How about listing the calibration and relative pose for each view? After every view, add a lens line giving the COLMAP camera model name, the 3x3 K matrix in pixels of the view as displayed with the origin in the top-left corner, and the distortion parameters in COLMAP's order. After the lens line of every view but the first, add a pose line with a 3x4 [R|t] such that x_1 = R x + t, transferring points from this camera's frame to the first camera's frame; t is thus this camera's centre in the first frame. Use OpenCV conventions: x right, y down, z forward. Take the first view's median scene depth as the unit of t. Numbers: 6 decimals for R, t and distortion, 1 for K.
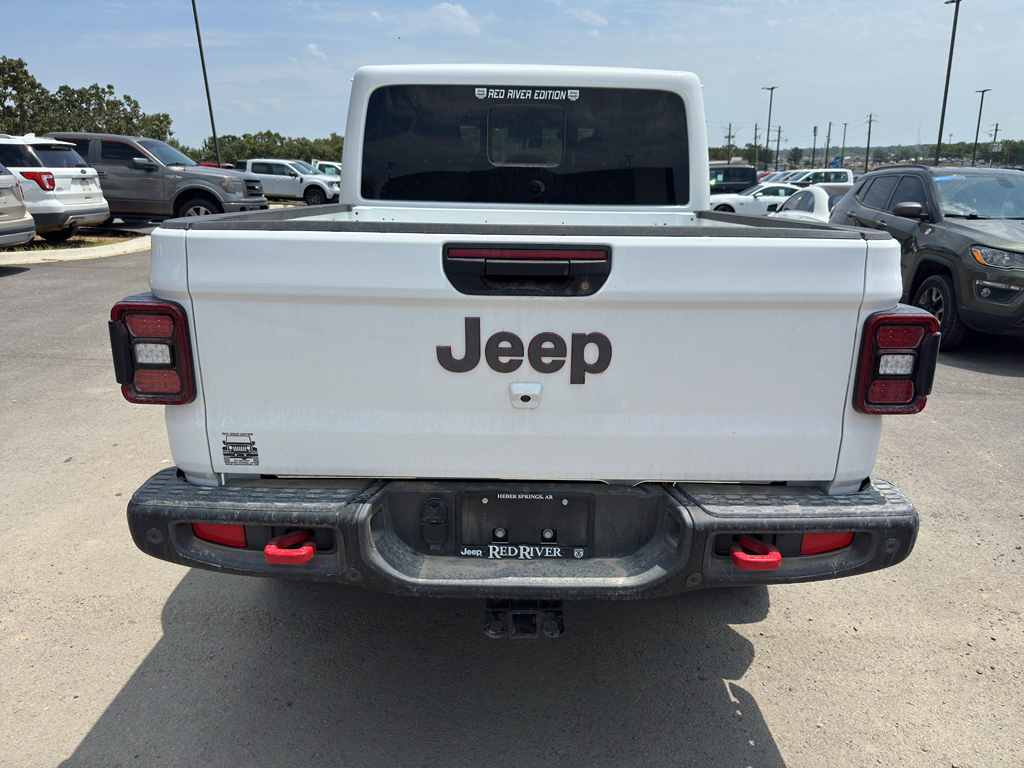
lens RADIAL K [[725.5, 0, 509.2], [0, 725.5, 417.5], [0, 0, 1]] dist [-0.005343, 0.004638]
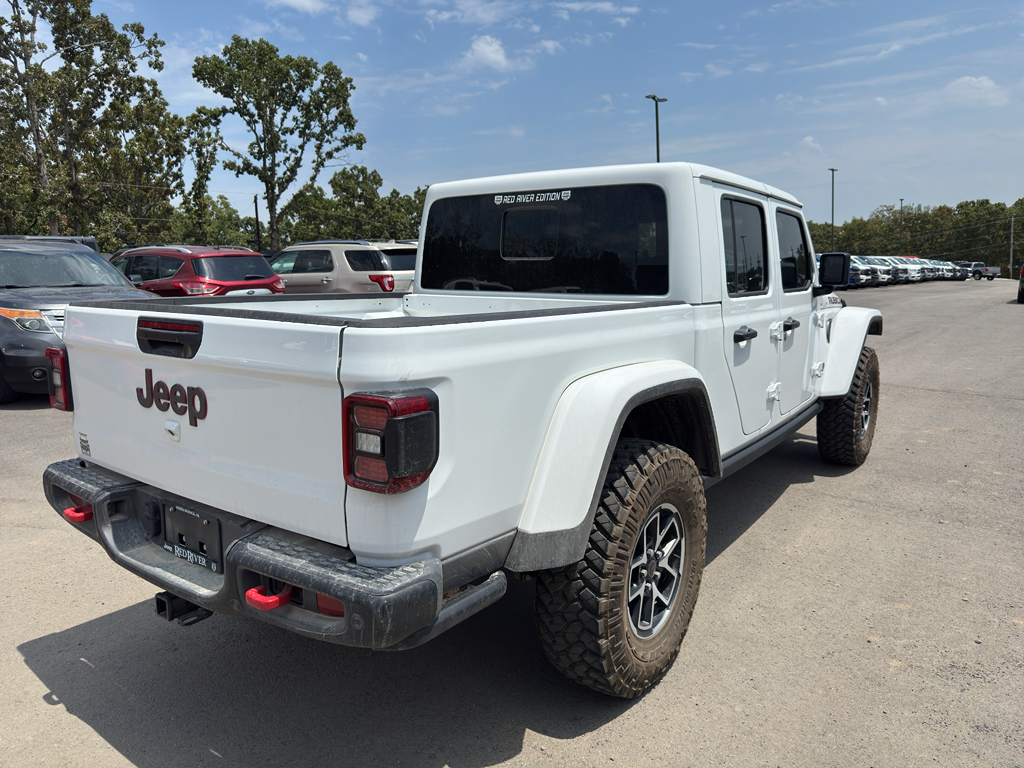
lens RADIAL K [[740.2, 0, 511.9], [0, 740.2, 382.0], [0, 0, 1]] dist [0.019657, -0.014939]
pose [[0.804792, 0.080585, -0.588061, 1.219967], [-0.175258, 0.978830, -0.105716, -0.075548], [0.567093, 0.188142, 0.801878, 0.215917]]
